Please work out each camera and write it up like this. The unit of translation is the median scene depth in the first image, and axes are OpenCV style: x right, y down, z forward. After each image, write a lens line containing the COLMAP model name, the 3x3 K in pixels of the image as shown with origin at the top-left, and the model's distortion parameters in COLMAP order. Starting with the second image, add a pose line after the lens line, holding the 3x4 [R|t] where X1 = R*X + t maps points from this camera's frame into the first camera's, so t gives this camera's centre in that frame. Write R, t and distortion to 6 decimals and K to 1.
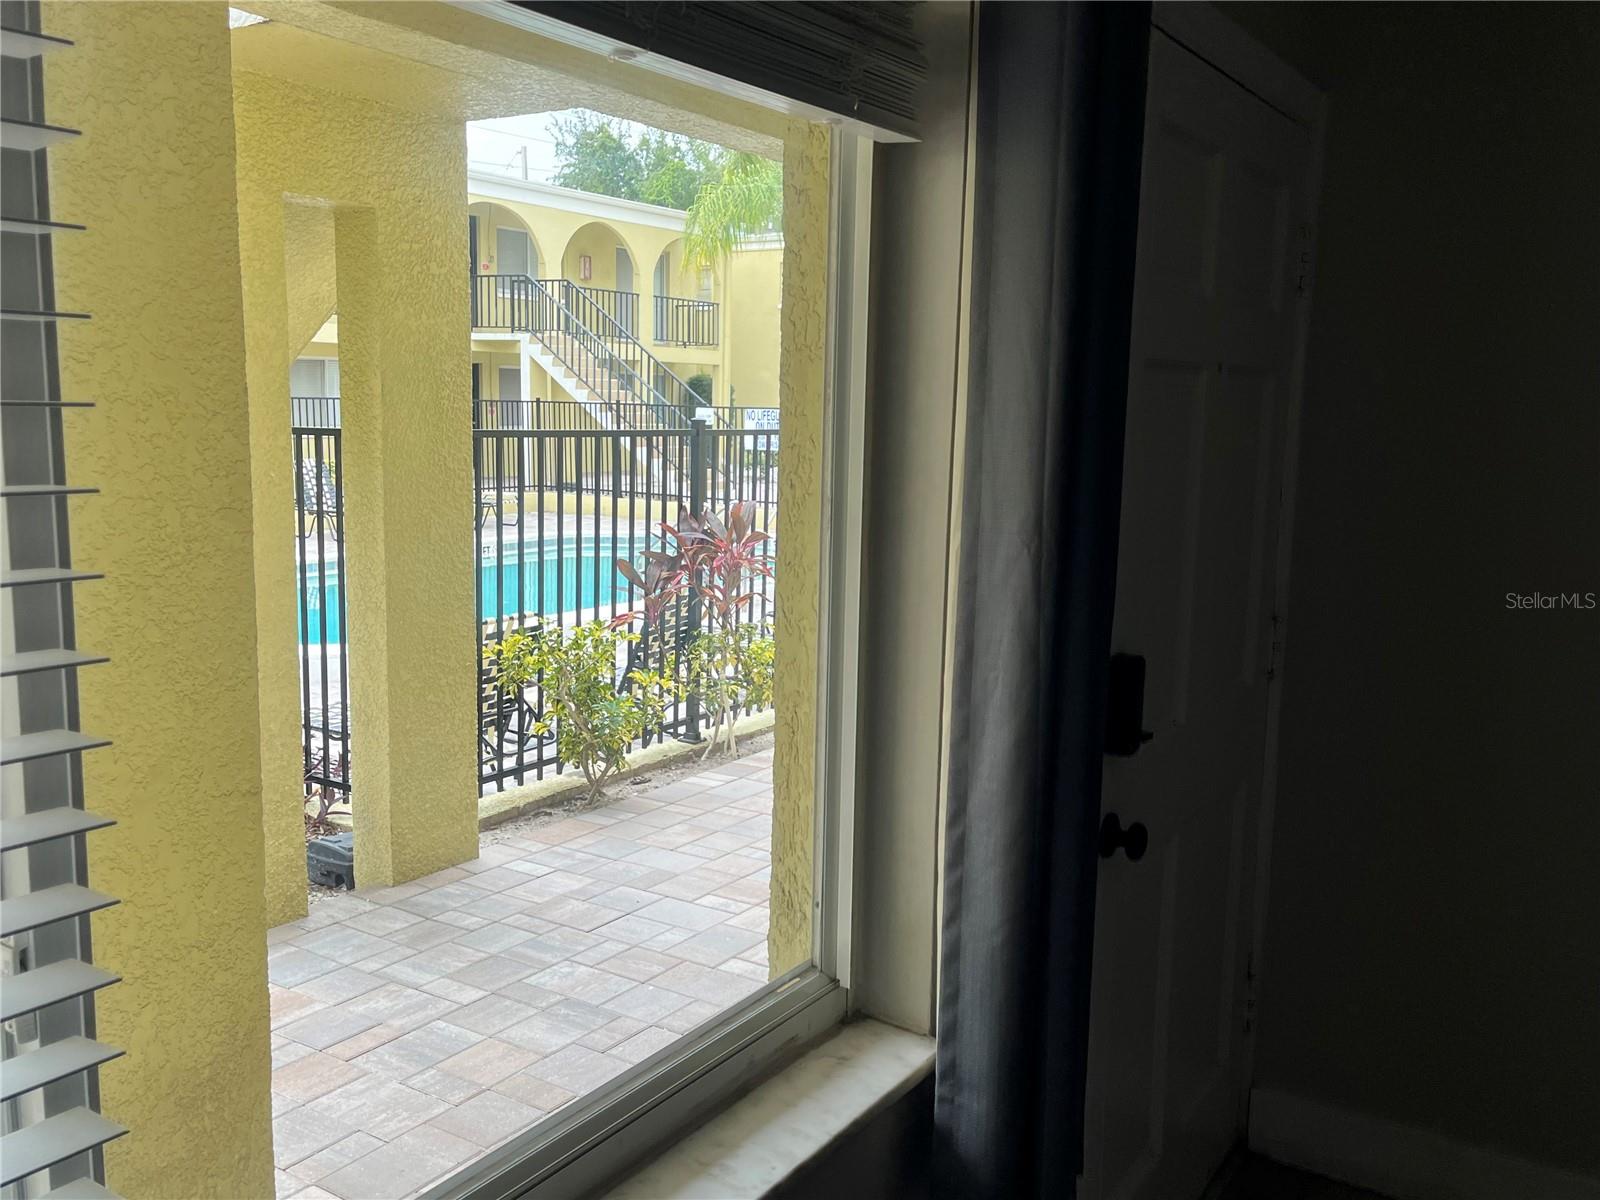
lens RADIAL K [[1353.8, 0, 800.0], [0, 1353.8, 600.6], [0, 0, 1]] dist [0.003012, -0.003532]
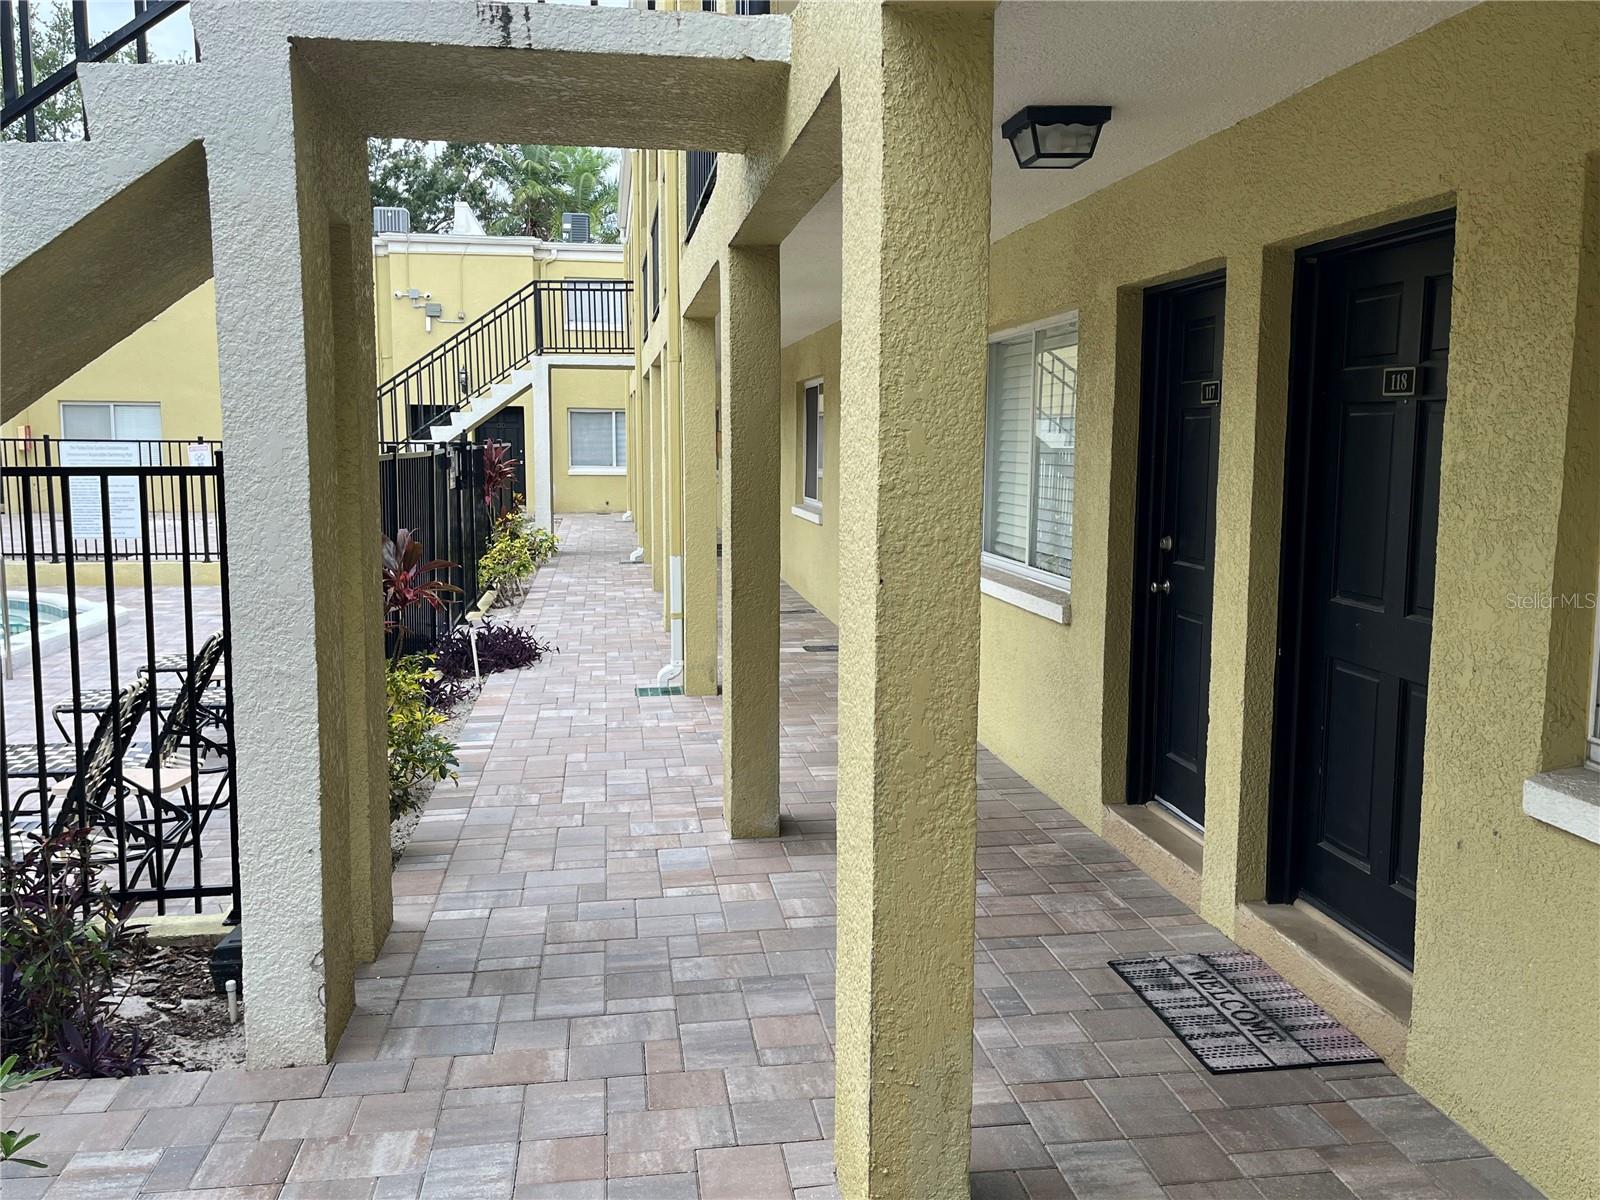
lens RADIAL K [[1353.8, 0, 801.6], [0, 1353.8, 601.1], [0, 0, 1]] dist [0.003012, -0.003532]
pose [[0.741356, -0.088912, 0.665197, -0.674637], [0.101938, 0.994603, 0.019331, -0.020030], [-0.663325, 0.053478, 0.746418, 0.109921]]
